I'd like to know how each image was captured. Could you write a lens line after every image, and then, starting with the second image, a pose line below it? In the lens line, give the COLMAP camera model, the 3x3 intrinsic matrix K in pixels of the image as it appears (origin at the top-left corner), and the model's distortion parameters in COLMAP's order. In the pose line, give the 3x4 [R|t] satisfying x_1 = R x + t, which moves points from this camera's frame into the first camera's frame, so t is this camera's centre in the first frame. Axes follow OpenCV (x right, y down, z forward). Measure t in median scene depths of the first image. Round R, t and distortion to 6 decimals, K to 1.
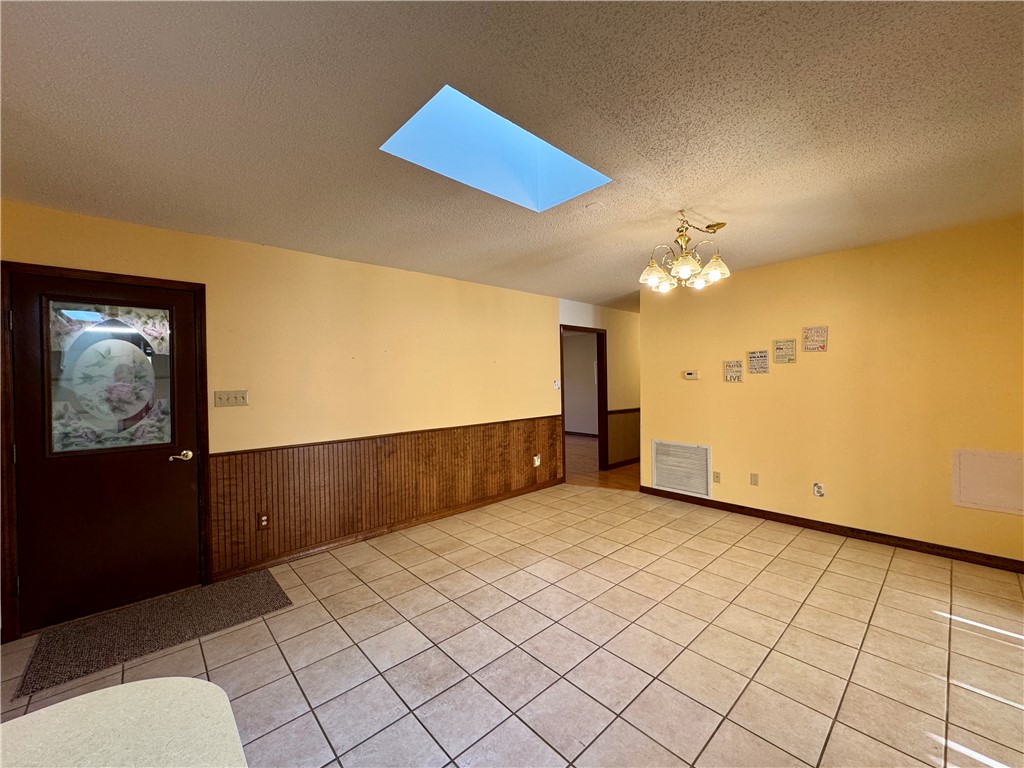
lens RADIAL K [[408.2, 0, 511.8], [0, 408.2, 383.4], [0, 0, 1]] dist [-0.006062, 0.001461]
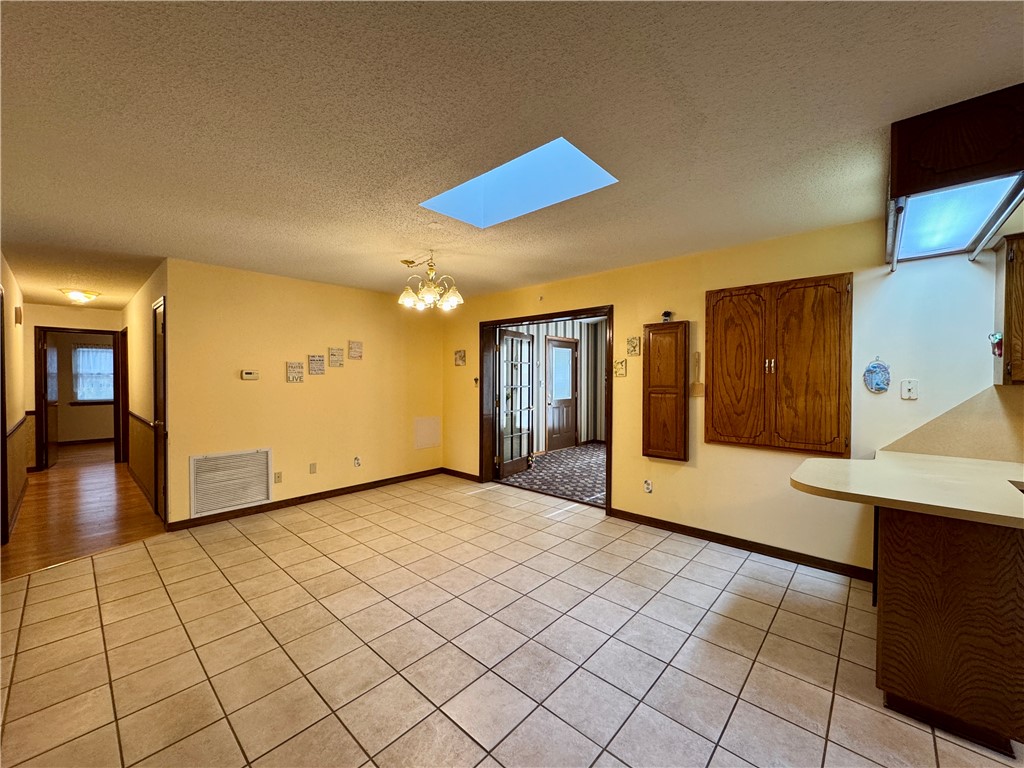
lens RADIAL K [[408.2, 0, 511.9], [0, 408.2, 383.1], [0, 0, 1]] dist [-0.006062, 0.001461]
pose [[-0.088541, 0.000293, 0.996072, -0.696782], [0.012553, 0.999921, 0.000822, 0.006140], [-0.995993, 0.012577, -0.088538, 0.655339]]
